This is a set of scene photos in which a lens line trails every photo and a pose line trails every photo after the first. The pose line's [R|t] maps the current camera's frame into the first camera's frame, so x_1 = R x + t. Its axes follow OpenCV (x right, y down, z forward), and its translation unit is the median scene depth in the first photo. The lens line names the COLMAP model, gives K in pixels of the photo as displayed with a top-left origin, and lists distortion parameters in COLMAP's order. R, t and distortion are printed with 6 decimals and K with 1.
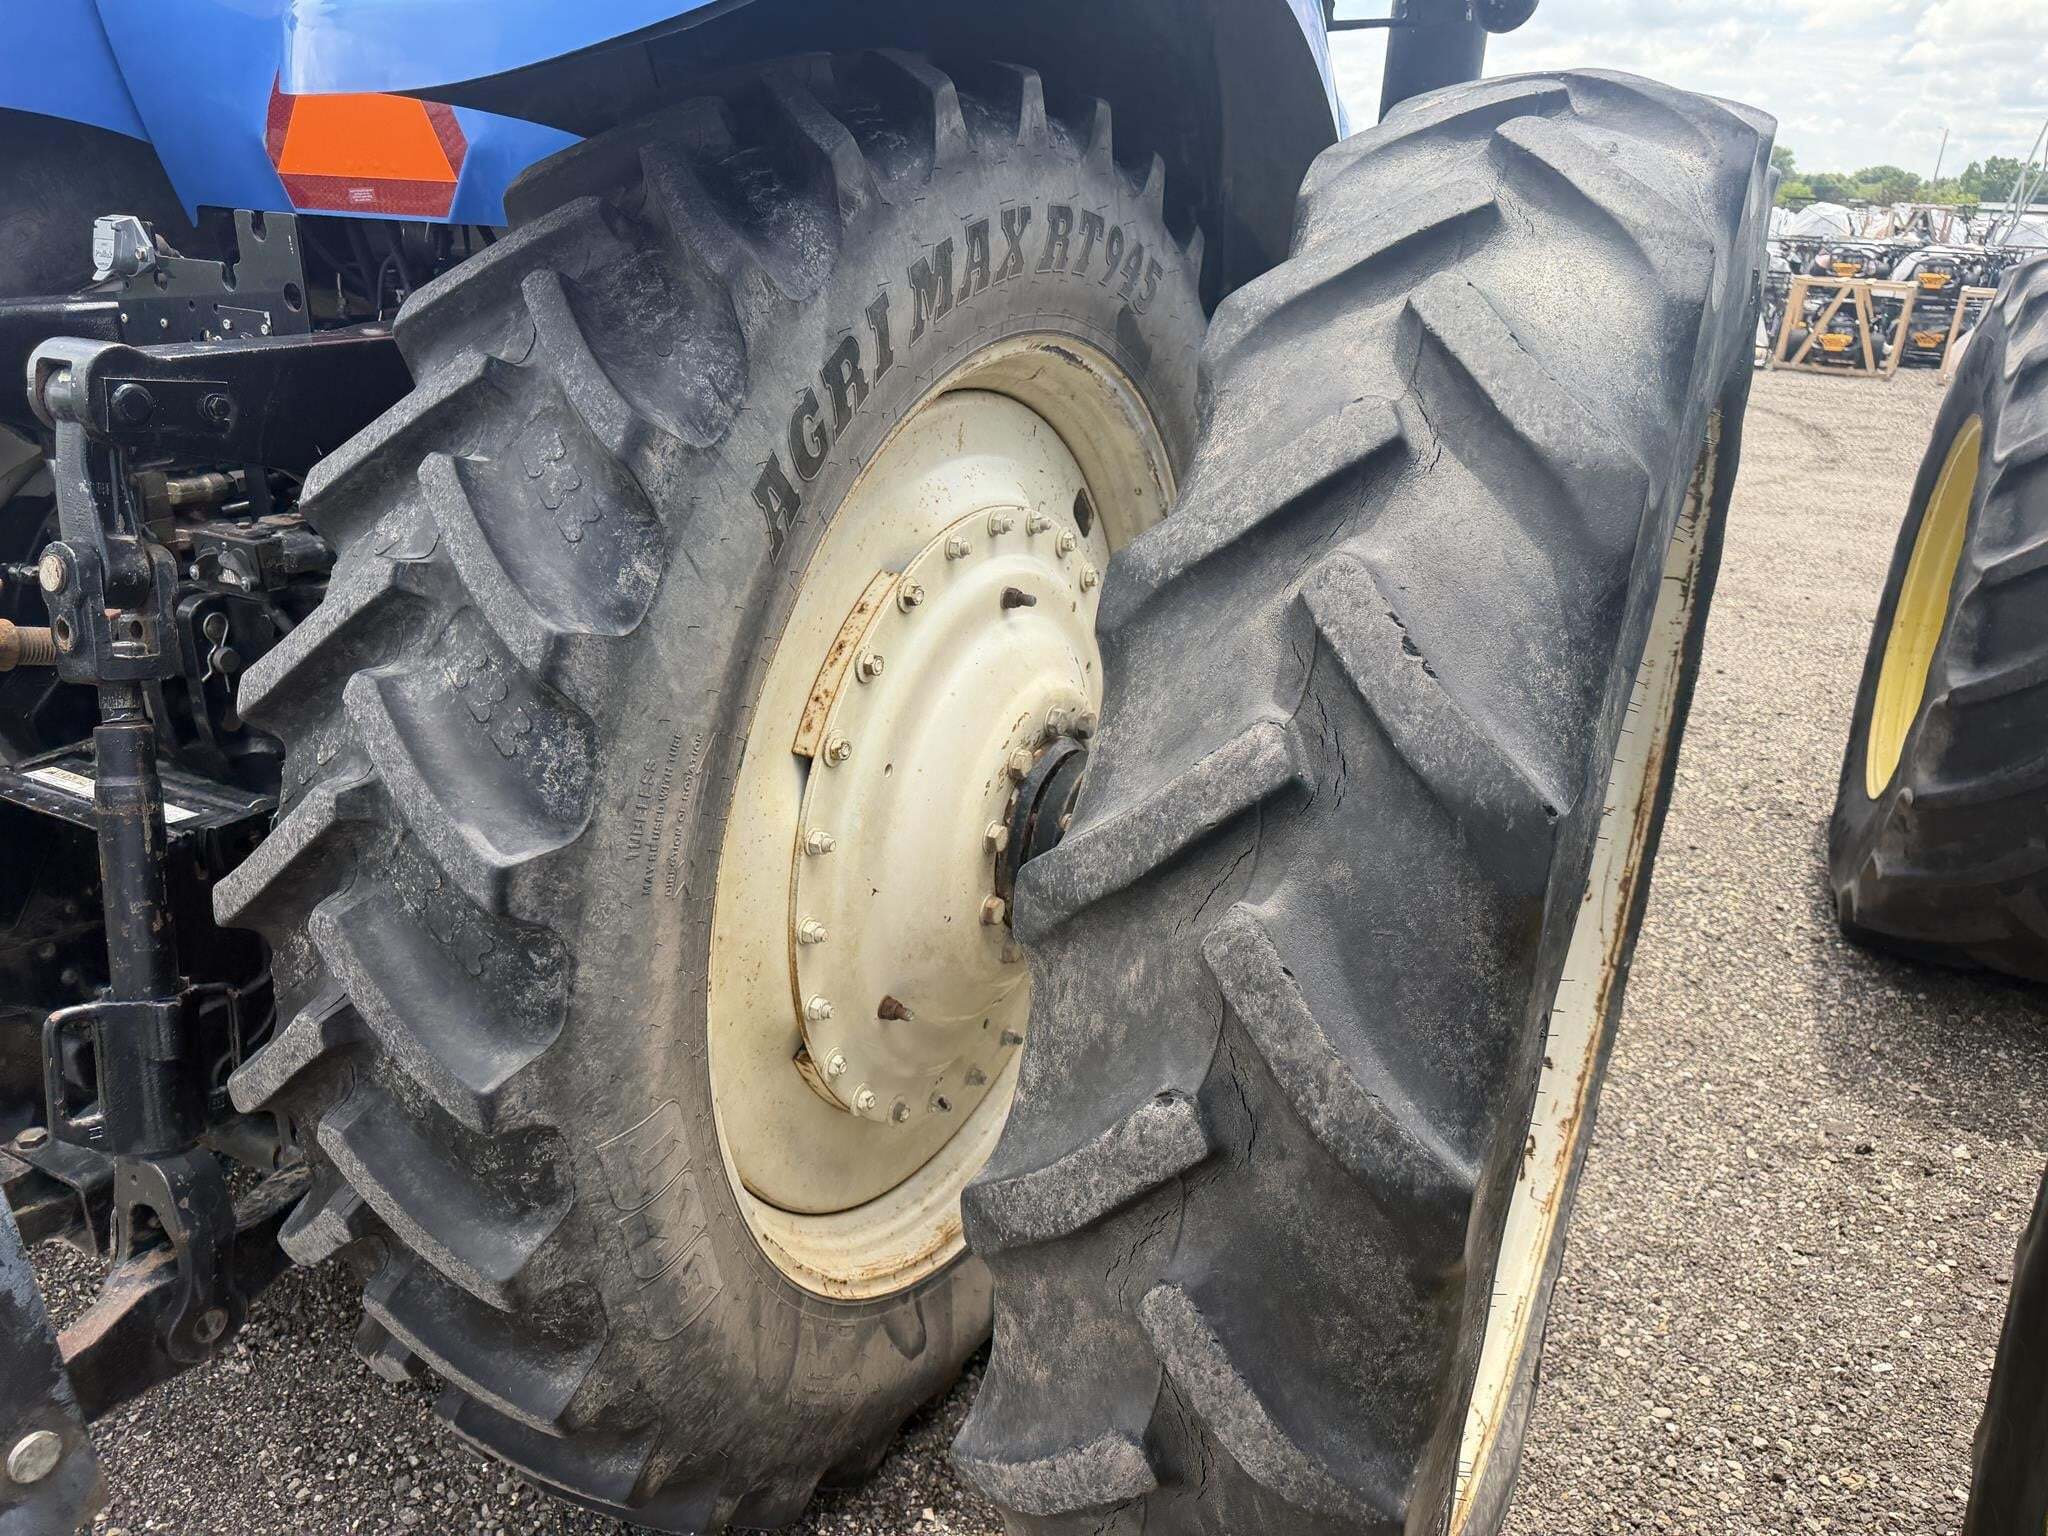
lens RADIAL K [[1487.4, 0, 1018.0], [0, 1487.4, 822.2], [0, 0, 1]] dist [0.055364, -0.072290]
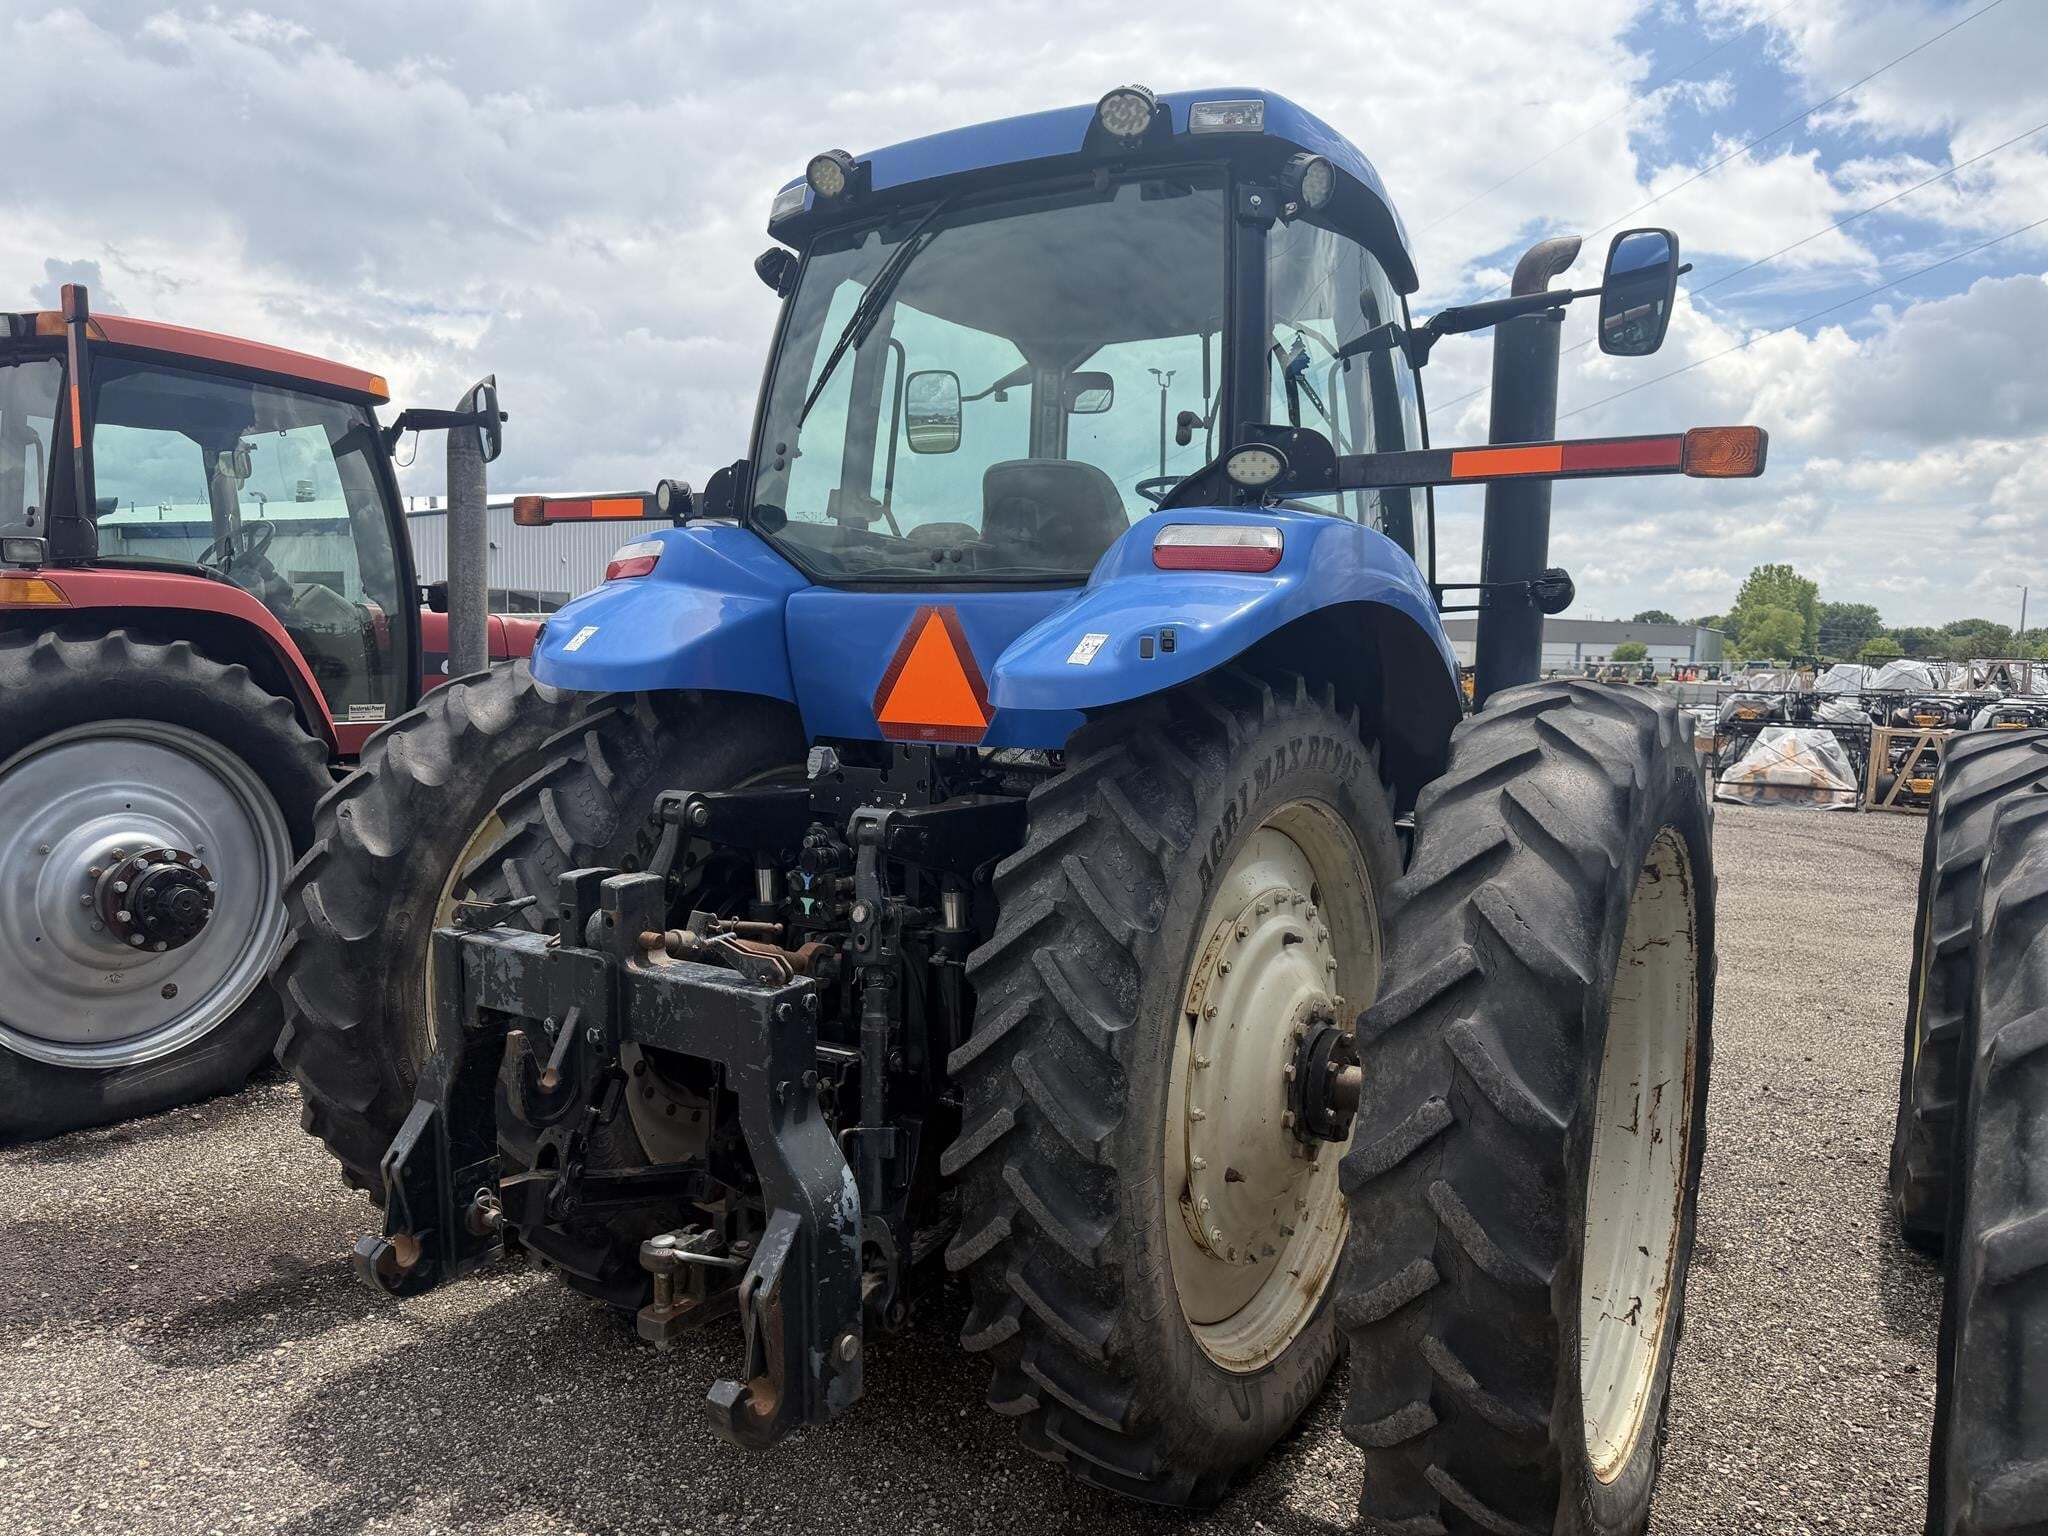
lens RADIAL K [[1545.7, 0, 992.5], [0, 1545.7, 799.5], [0, 0, 1]] dist [0.093707, -0.139312]
pose [[0.997017, -0.012182, -0.076215, -0.291480], [-0.011296, 0.953800, -0.300230, 0.340513], [0.076351, 0.300196, 0.950817, -1.135650]]
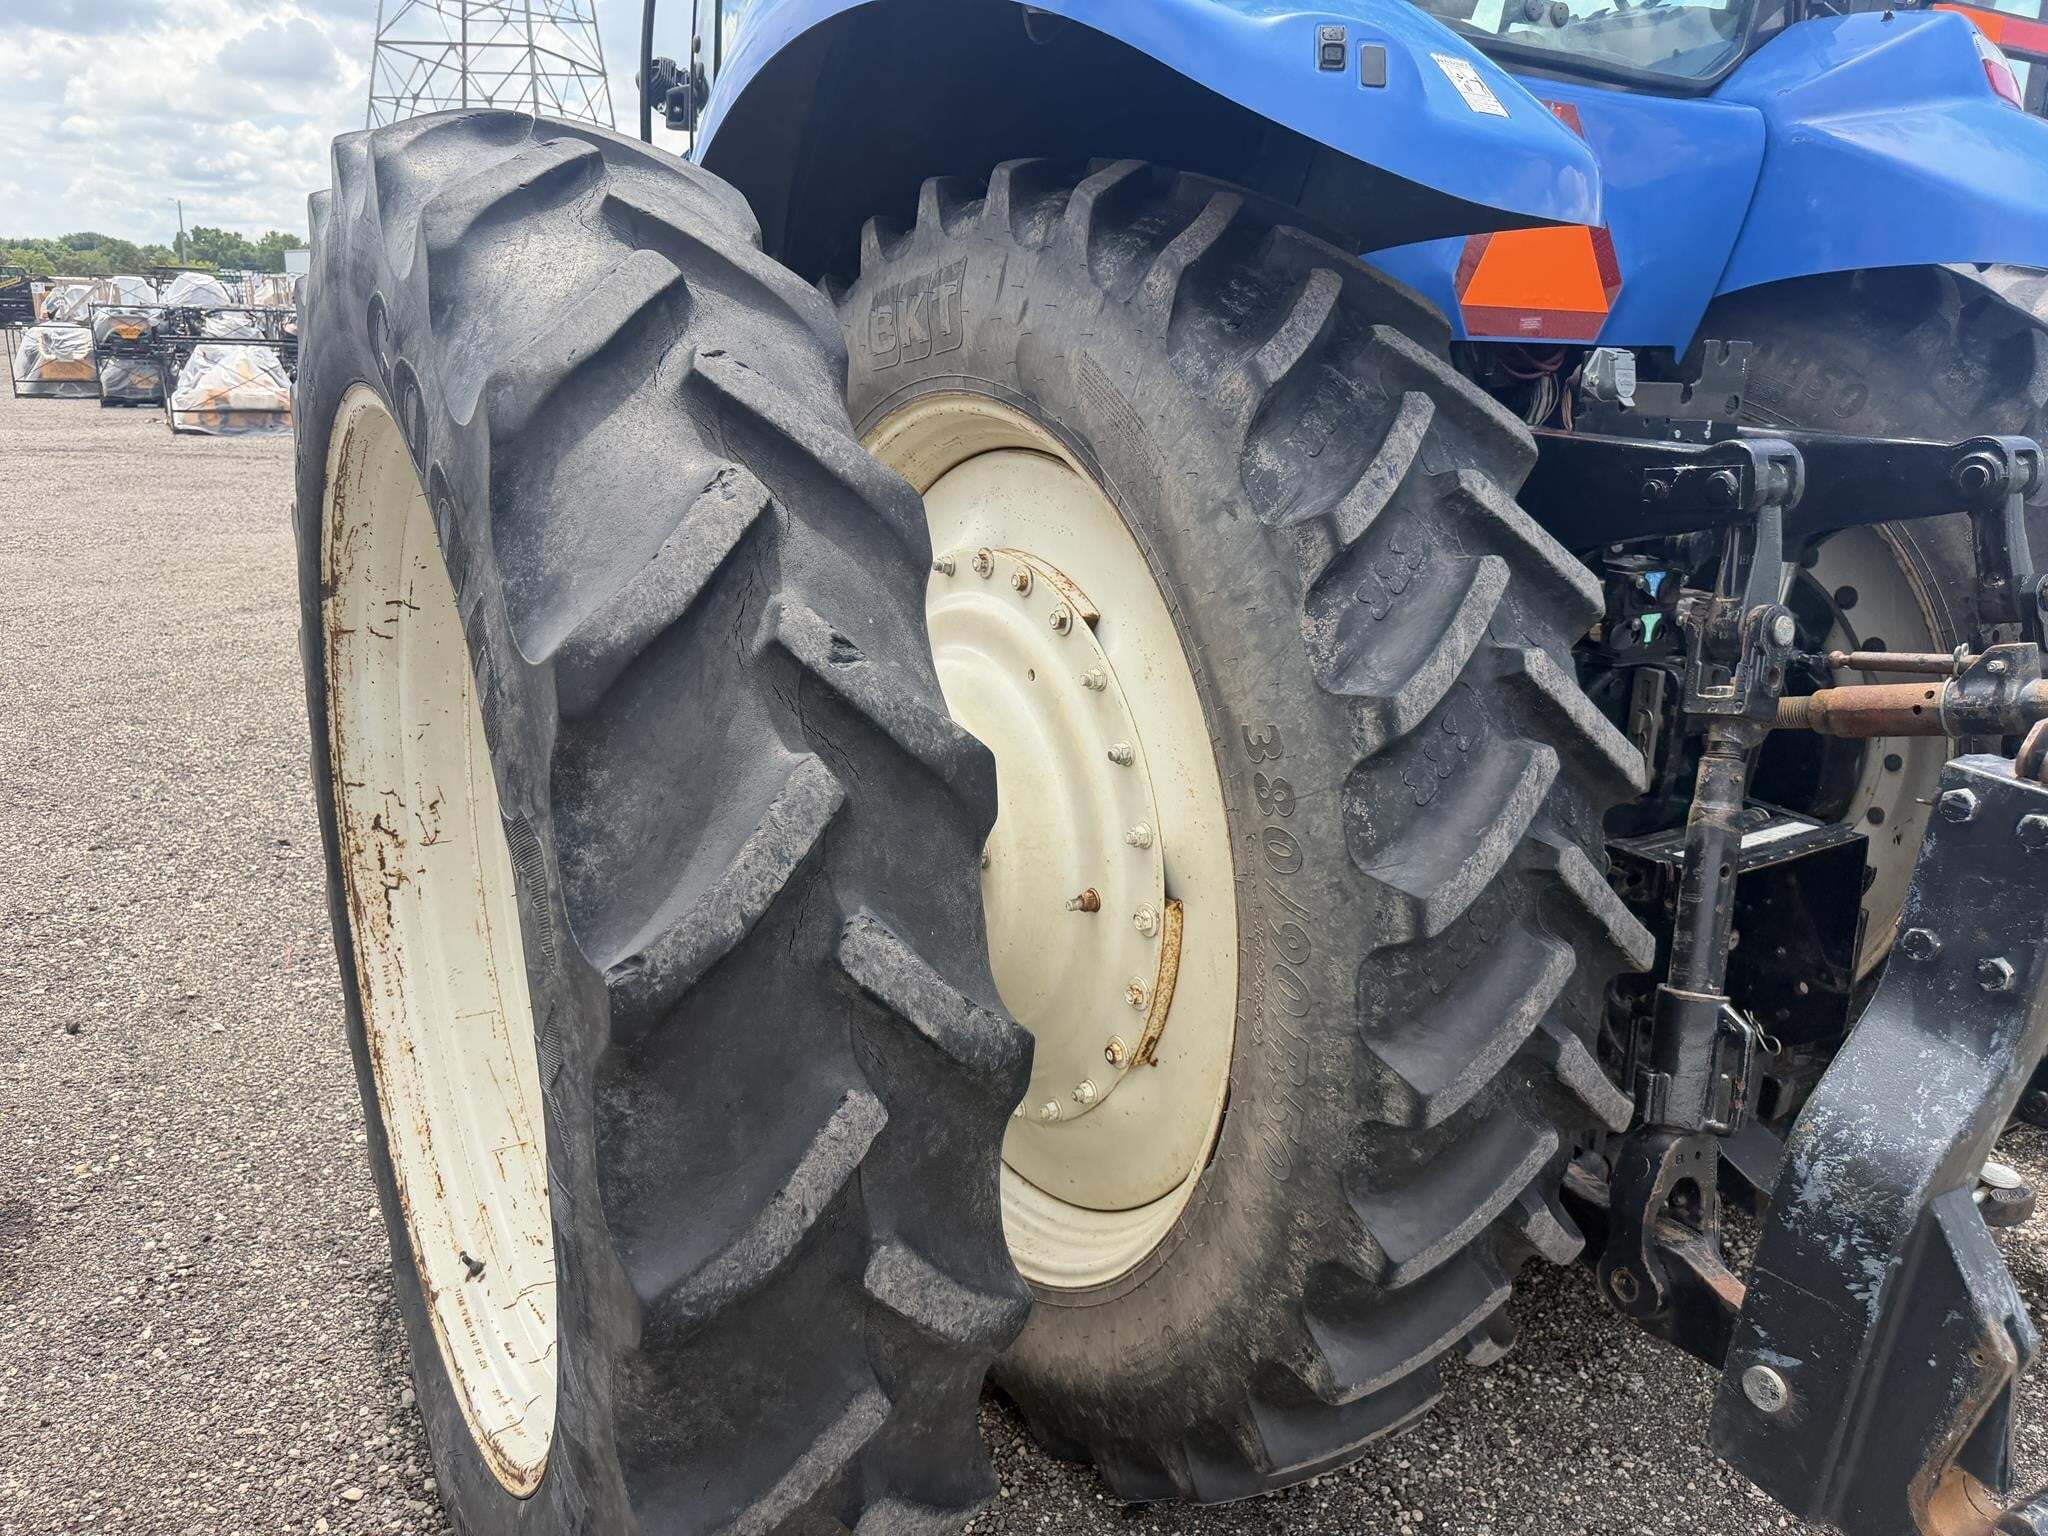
lens RADIAL K [[1545.7, 0, 992.5], [0, 1545.7, 799.5], [0, 0, 1]] dist [0.093707, -0.139312]
pose [[0.483044, -0.256974, 0.837038, -2.438630], [0.308988, 0.944490, 0.111649, -0.467939], [-0.819265, 0.204704, 0.535632, 1.076701]]
